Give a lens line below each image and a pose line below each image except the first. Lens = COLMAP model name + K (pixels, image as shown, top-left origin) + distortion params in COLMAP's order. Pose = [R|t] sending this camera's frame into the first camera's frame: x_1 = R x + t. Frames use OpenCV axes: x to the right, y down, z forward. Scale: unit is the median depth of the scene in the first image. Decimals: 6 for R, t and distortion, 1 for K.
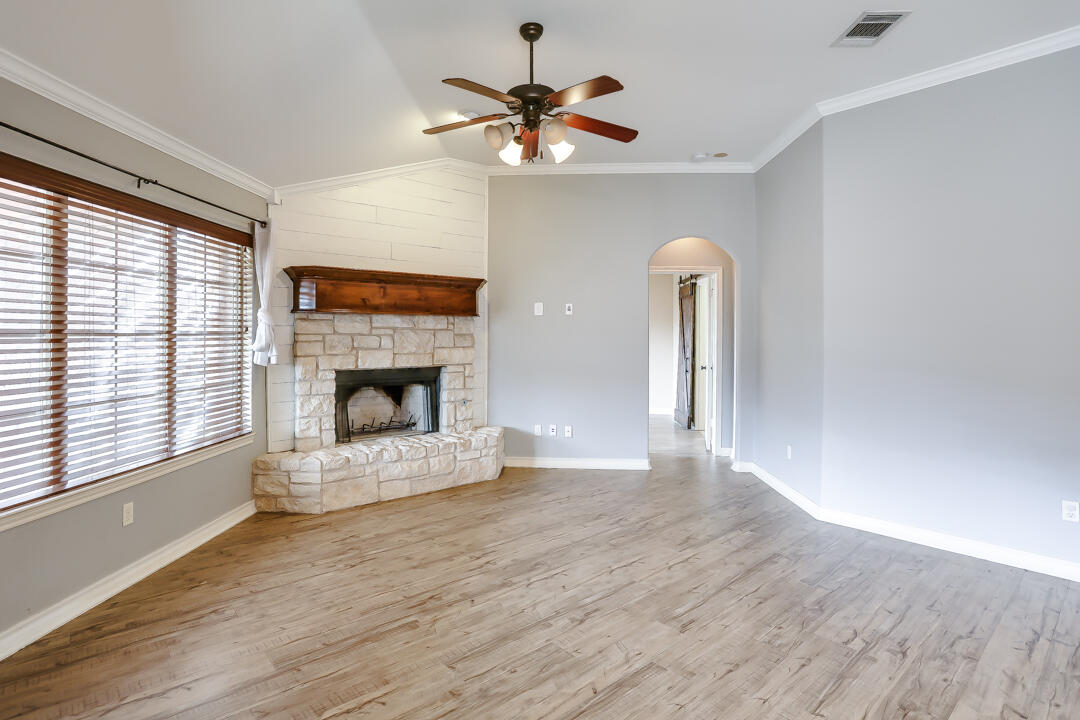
lens RADIAL K [[548.8, 0, 521.1], [0, 548.8, 337.8], [0, 0, 1]] dist [-0.063542, 0.028678]
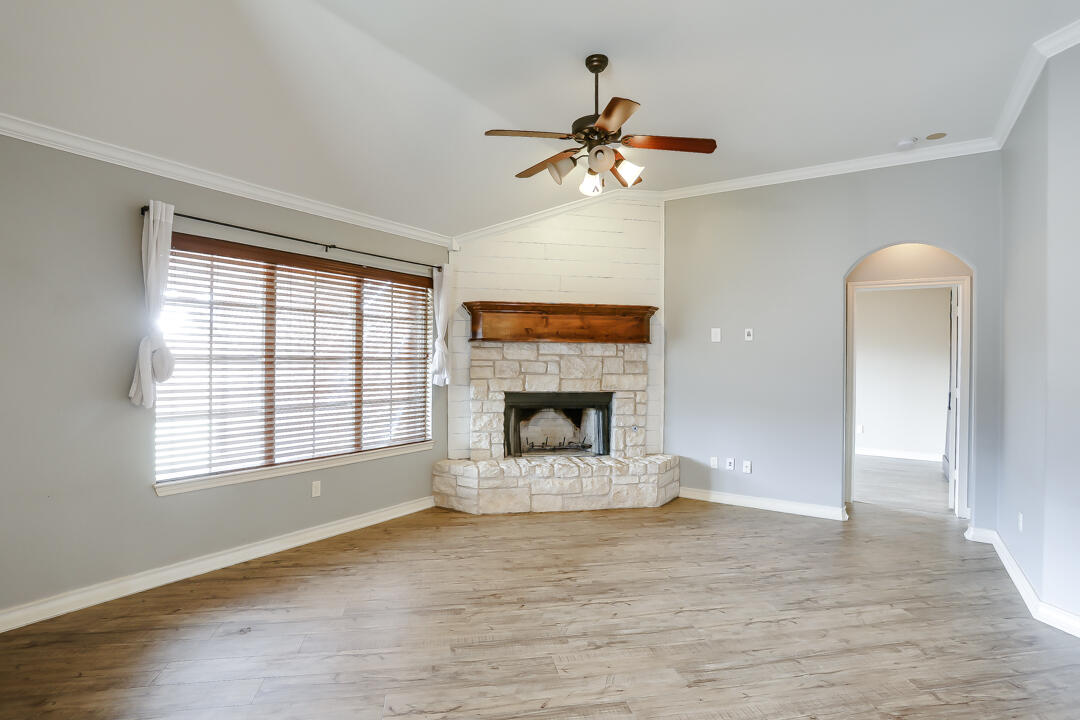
lens RADIAL K [[542.3, 0, 529.5], [0, 542.3, 362.8], [0, 0, 1]] dist [-0.079966, 0.043890]
pose [[0.867041, 0.005484, -0.498206, 0.299462], [-0.008222, 0.999961, -0.003301, 0.002222], [0.498169, 0.006959, 0.867052, 0.050387]]
